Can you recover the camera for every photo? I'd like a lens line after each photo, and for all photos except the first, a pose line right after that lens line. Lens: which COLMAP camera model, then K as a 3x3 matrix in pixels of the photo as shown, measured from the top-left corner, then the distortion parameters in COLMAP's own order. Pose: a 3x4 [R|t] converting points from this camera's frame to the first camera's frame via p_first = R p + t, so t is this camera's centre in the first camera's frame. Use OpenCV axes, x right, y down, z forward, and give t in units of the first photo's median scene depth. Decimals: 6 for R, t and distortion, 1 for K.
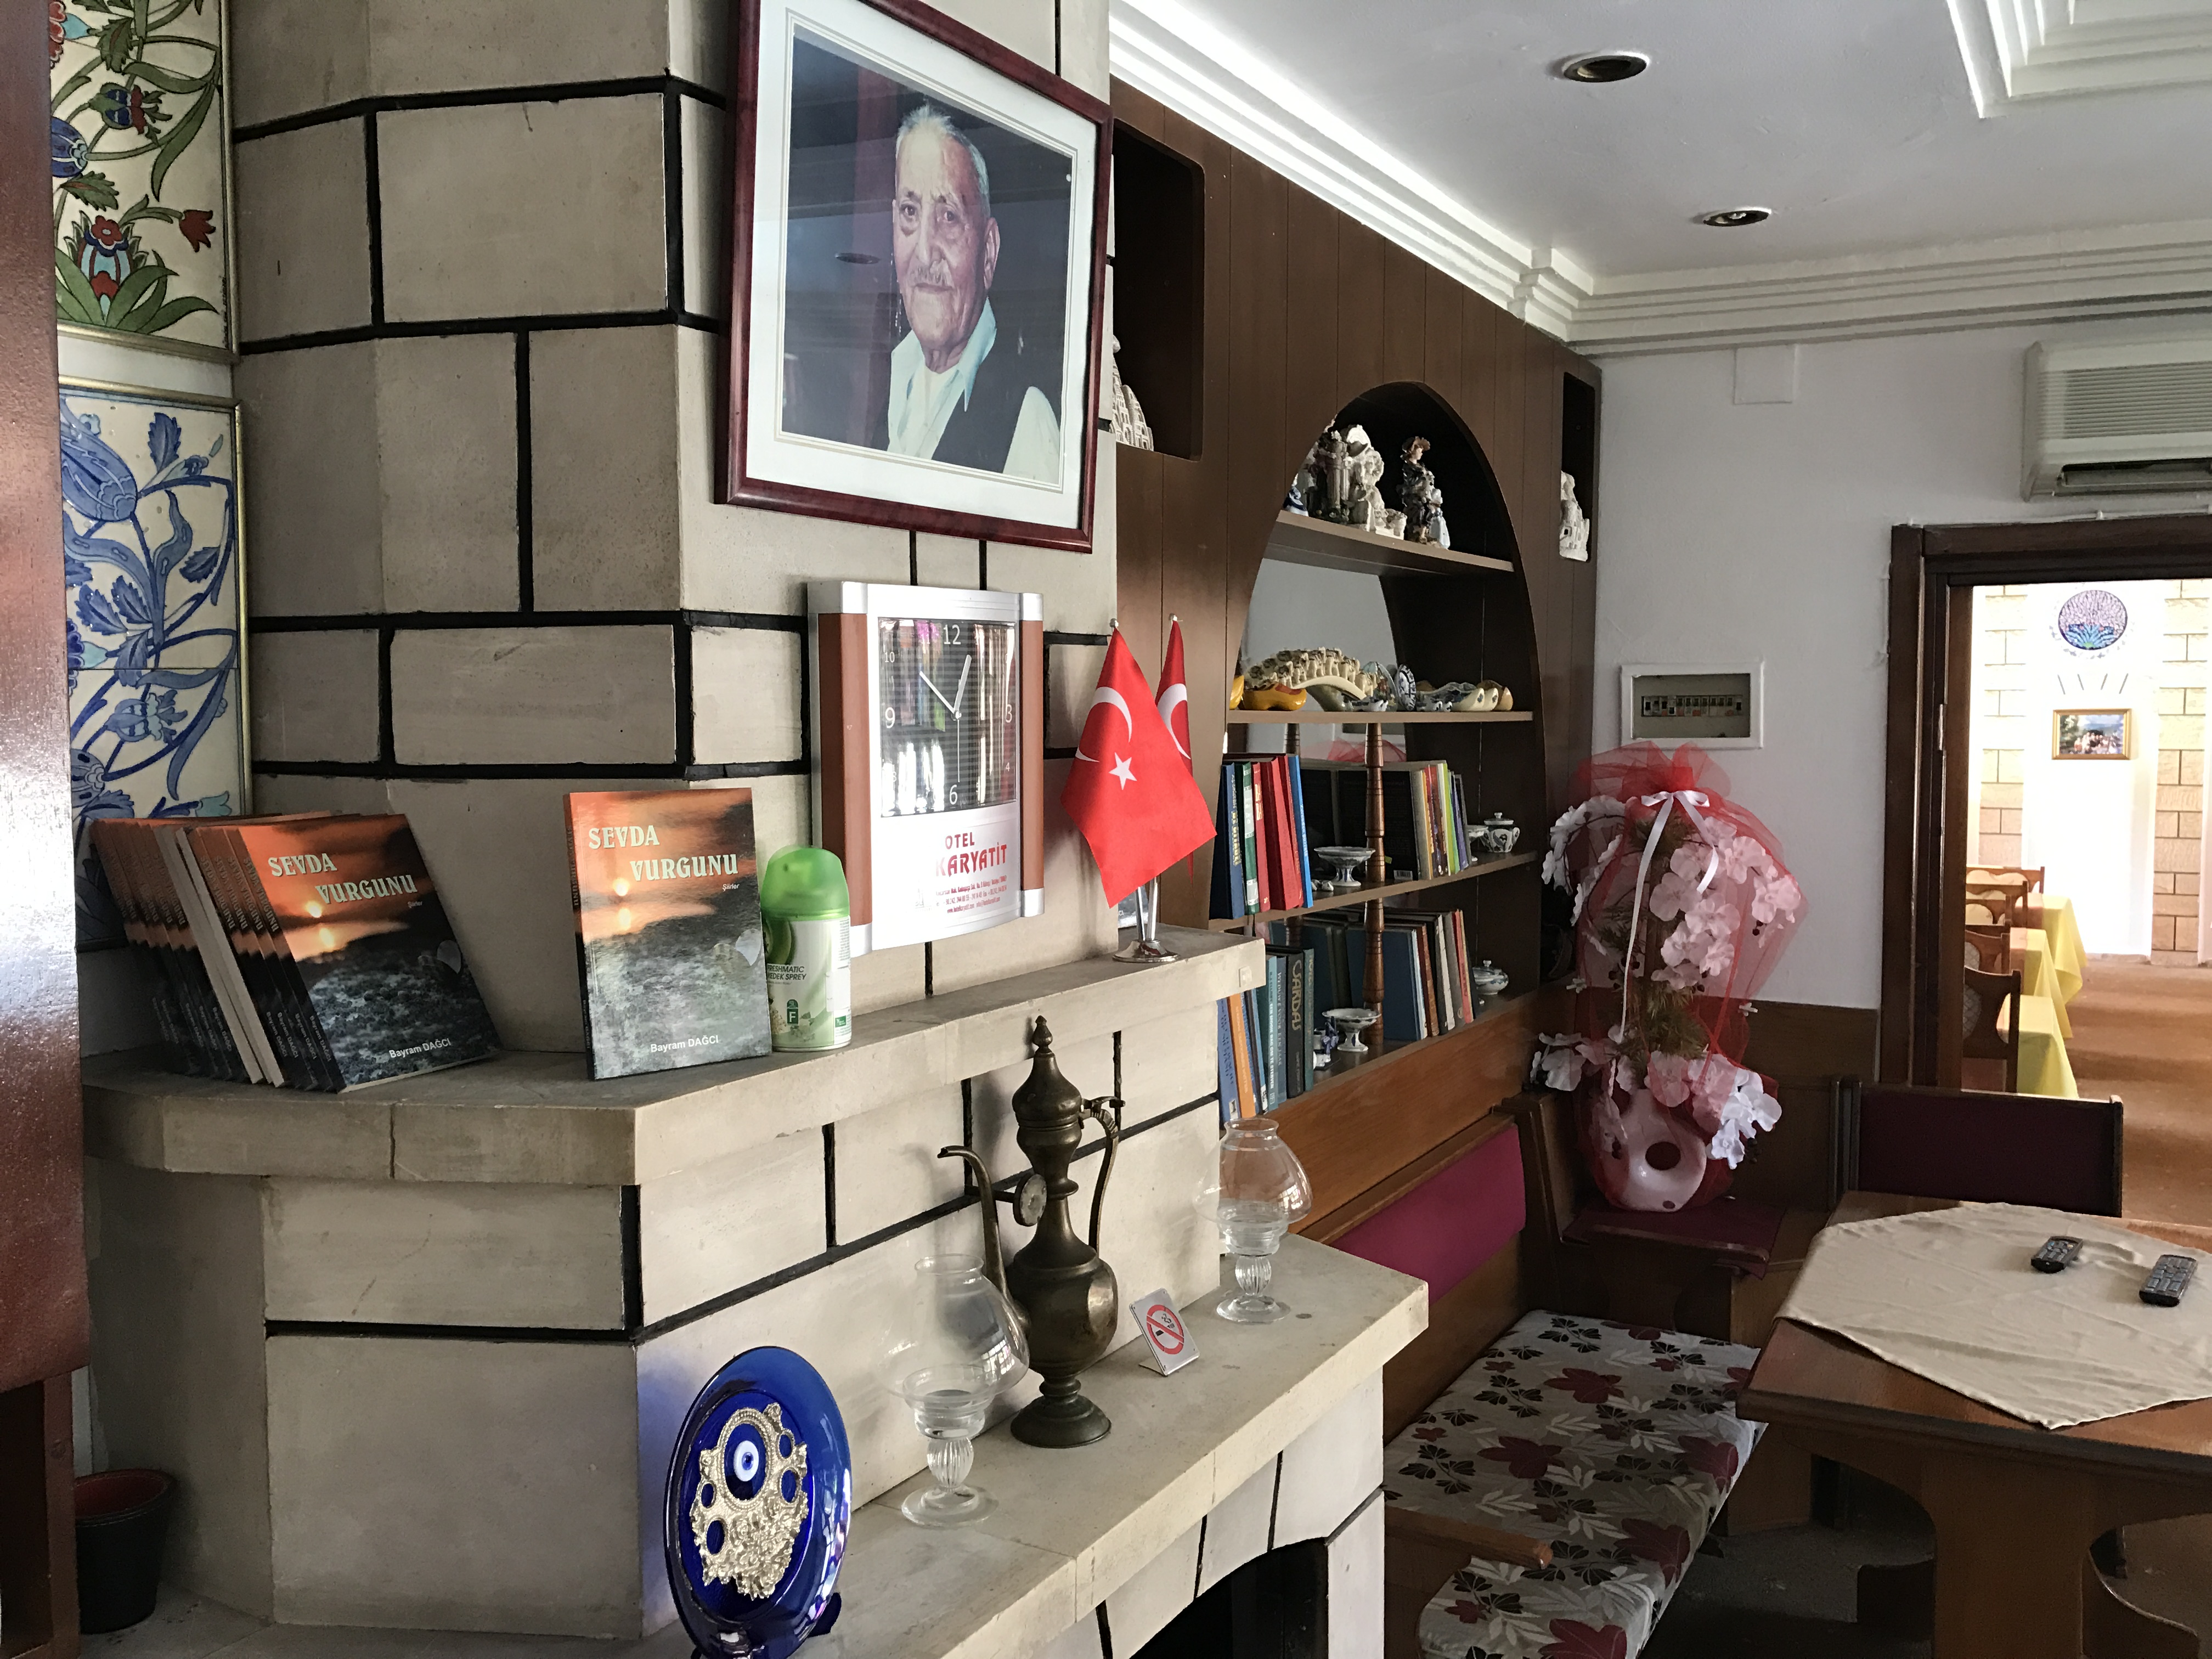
lens RADIAL K [[1801.2, 0, 1104.9], [0, 1801.2, 808.8], [0, 0, 1]] dist [0.026540, -0.029074]
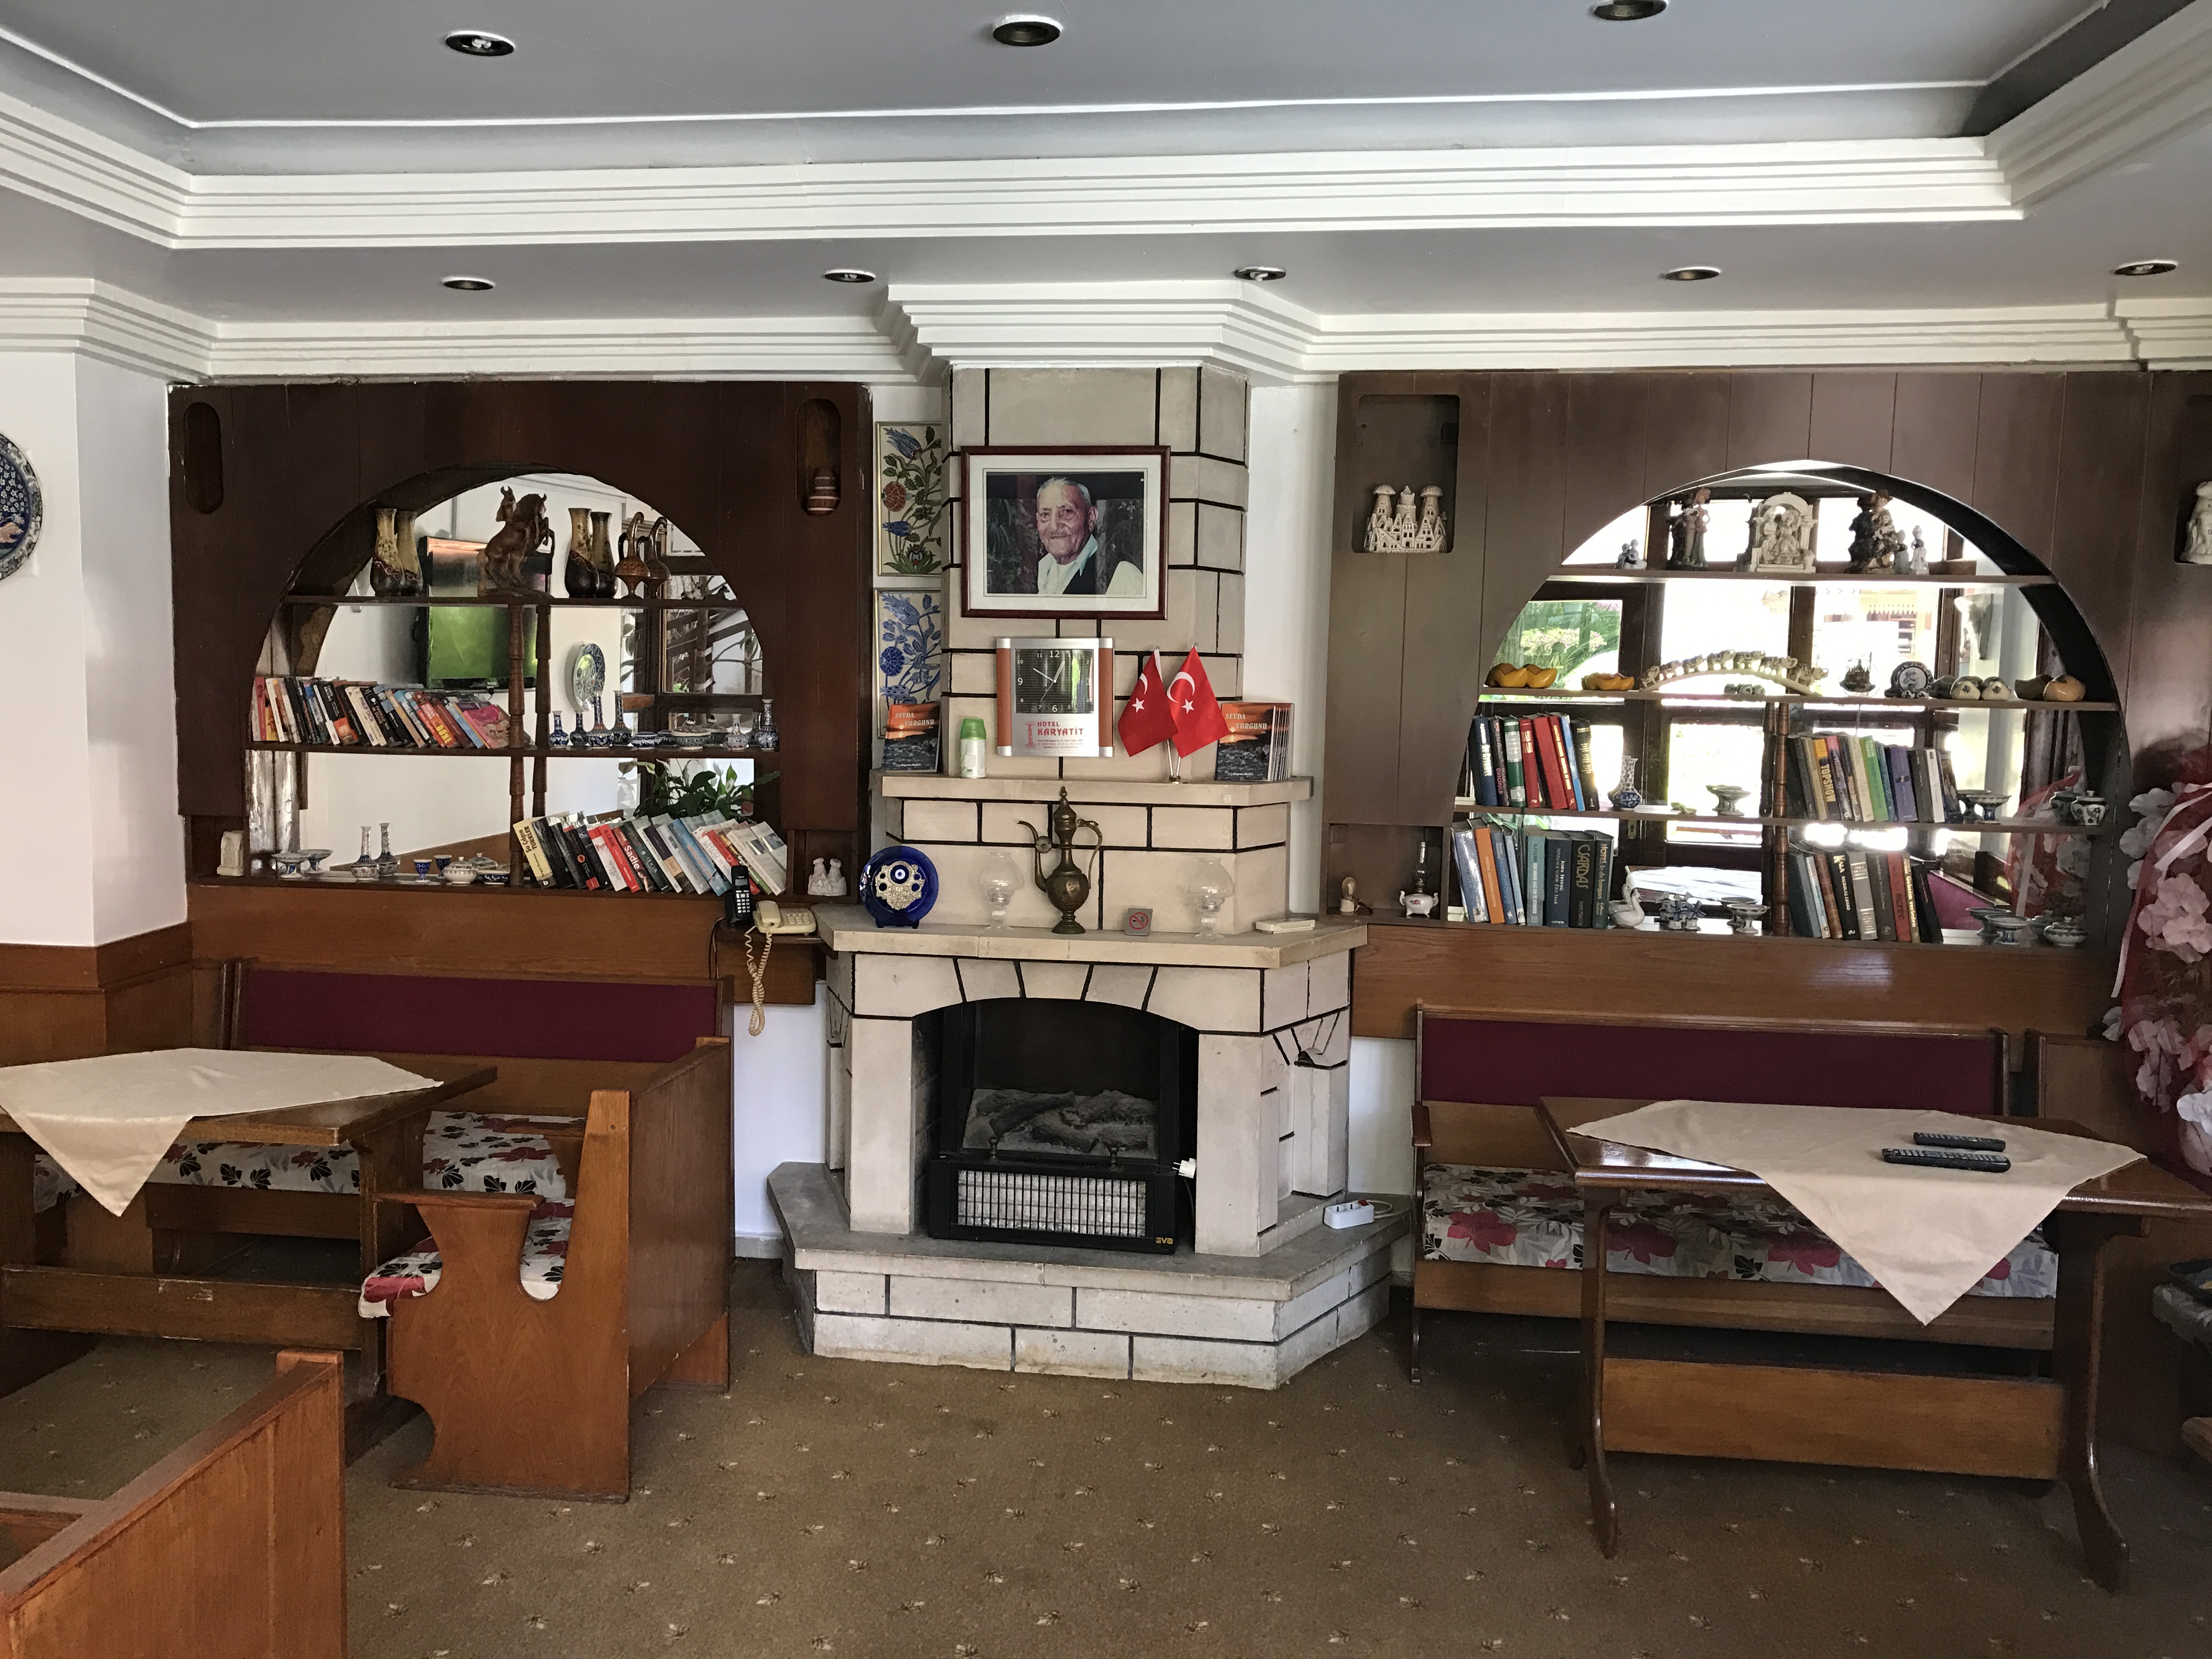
lens RADIAL K [[1801.2, 0, 1115.5], [0, 1801.2, 833.1], [0, 0, 1]] dist [0.026540, -0.029074]
pose [[0.389154, 0.091477, -0.916619, 2.977732], [-0.075961, 0.994855, 0.067036, -0.011309], [0.918036, 0.043540, 0.394100, -0.067464]]
